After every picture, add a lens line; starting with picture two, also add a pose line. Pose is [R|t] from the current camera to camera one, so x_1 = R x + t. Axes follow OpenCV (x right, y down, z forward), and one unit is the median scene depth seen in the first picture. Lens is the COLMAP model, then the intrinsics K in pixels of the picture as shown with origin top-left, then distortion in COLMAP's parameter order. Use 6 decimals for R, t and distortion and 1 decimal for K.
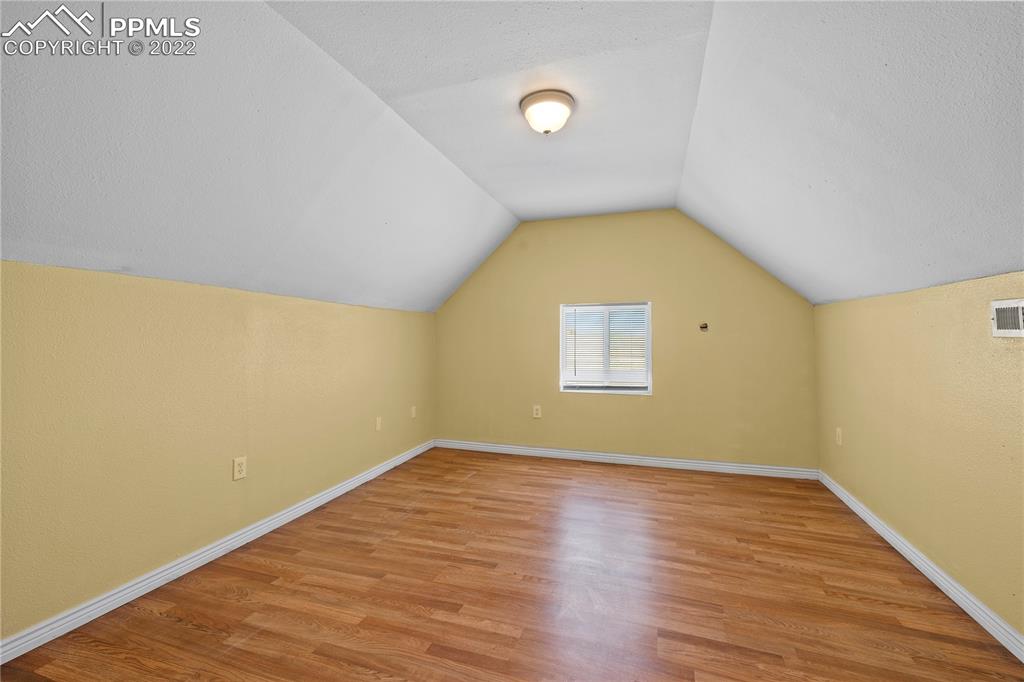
lens RADIAL K [[431.0, 0, 512.0], [0, 431.0, 334.2], [0, 0, 1]] dist [-0.000327, 0.000288]
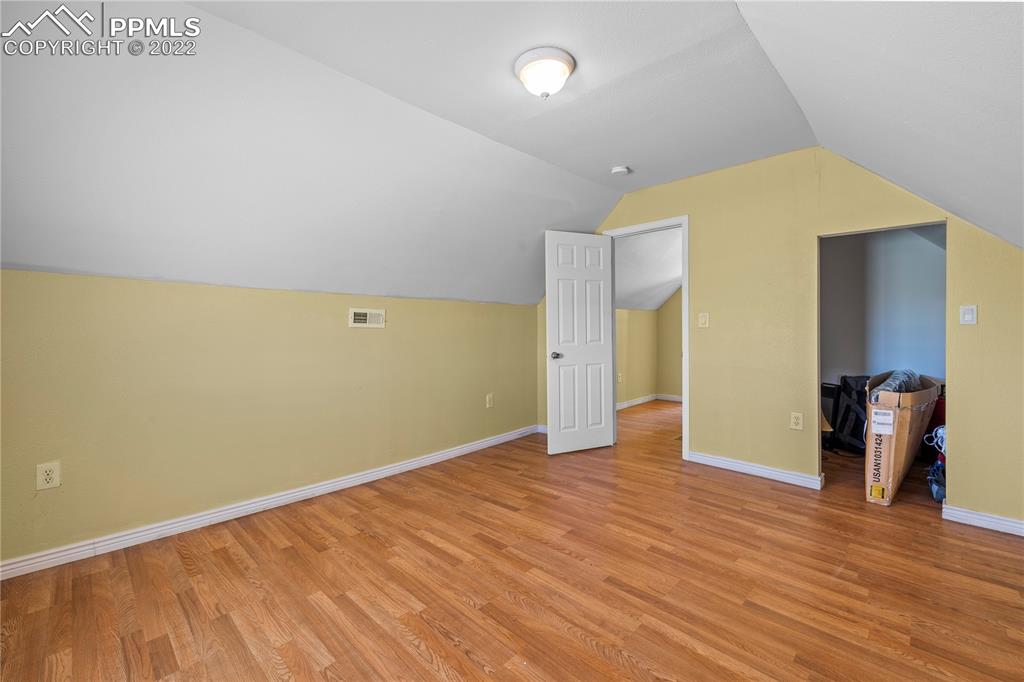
lens RADIAL K [[433.3, 0, 505.9], [0, 433.3, 325.8], [0, 0, 1]] dist [0.000599, 0.000409]
pose [[-0.904151, 0.016050, 0.426911, -0.230579], [0.006095, 0.999677, -0.024673, 0.040171], [-0.427169, -0.019706, -0.903957, 1.845609]]
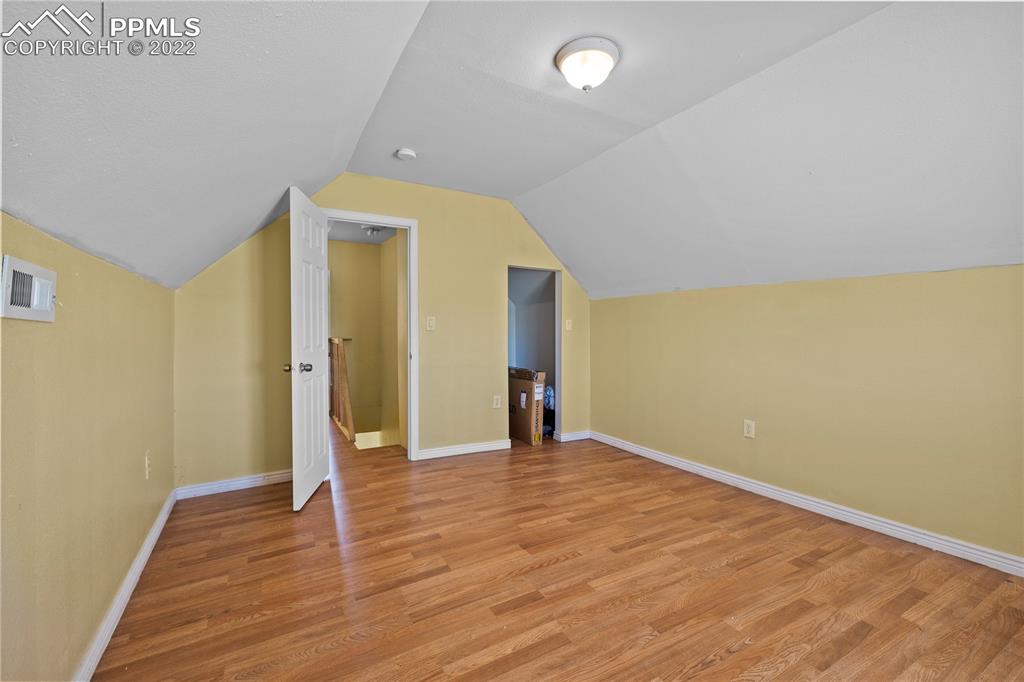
lens RADIAL K [[431.0, 0, 512.0], [0, 431.0, 334.2], [0, 0, 1]] dist [-0.000327, 0.000288]
pose [[-0.653282, 0.006974, -0.757083, 0.846207], [0.010885, 0.999941, -0.000181, 0.030691], [0.757037, -0.008360, -0.653319, 1.439604]]
